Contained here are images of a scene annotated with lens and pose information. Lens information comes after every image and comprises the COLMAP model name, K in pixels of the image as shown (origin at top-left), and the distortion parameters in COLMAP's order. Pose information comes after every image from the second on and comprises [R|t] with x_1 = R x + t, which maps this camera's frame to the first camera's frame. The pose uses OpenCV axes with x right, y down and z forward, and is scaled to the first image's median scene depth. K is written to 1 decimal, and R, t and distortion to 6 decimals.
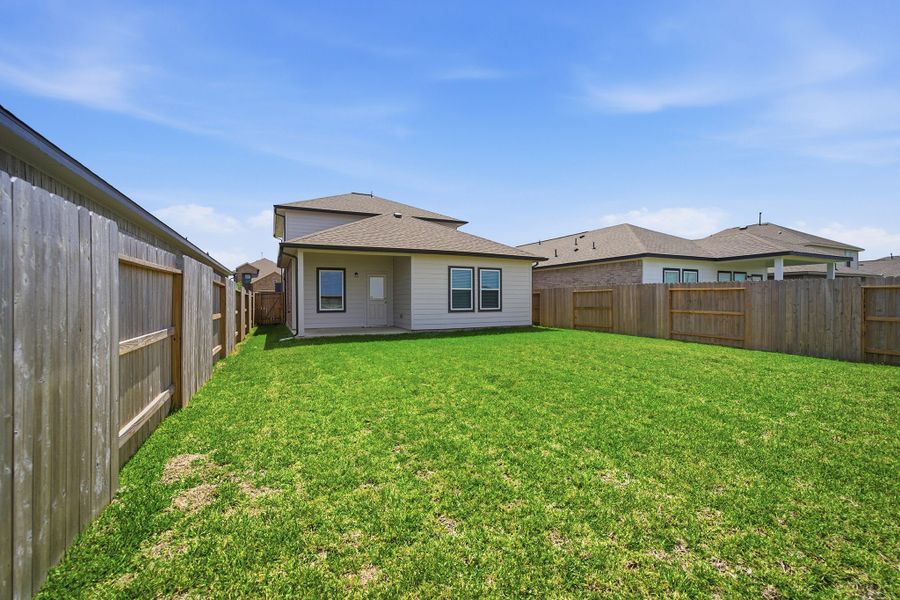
lens RADIAL K [[371.4, 0, 450.0], [0, 371.4, 296.7], [0, 0, 1]] dist [0.000100, 0.000847]
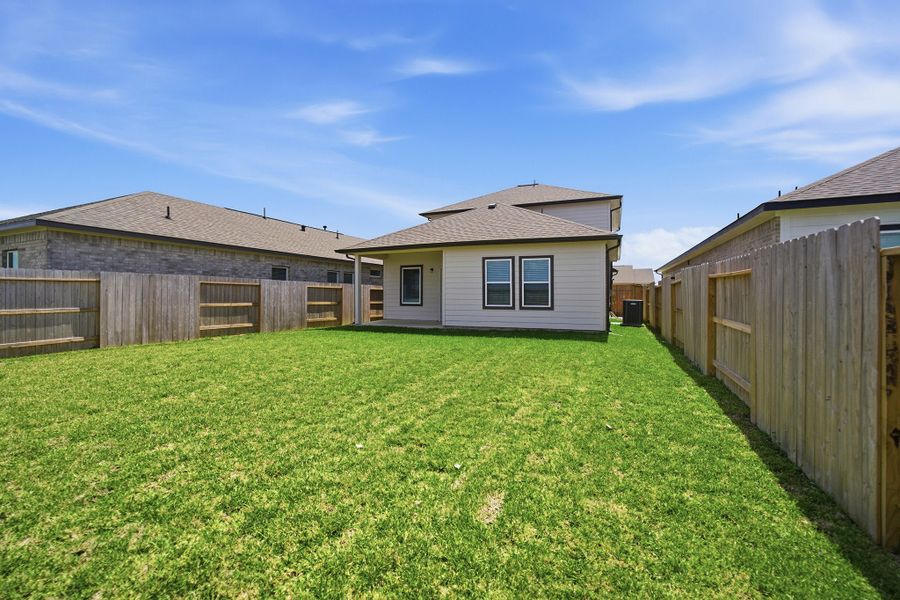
lens RADIAL K [[371.4, 0, 450.0], [0, 371.4, 296.7], [0, 0, 1]] dist [0.000100, 0.000847]
pose [[0.699811, 0.008297, -0.714280, 0.569418], [0.003636, 0.999878, 0.015176, -0.001435], [0.714319, -0.013217, 0.699695, 0.304173]]
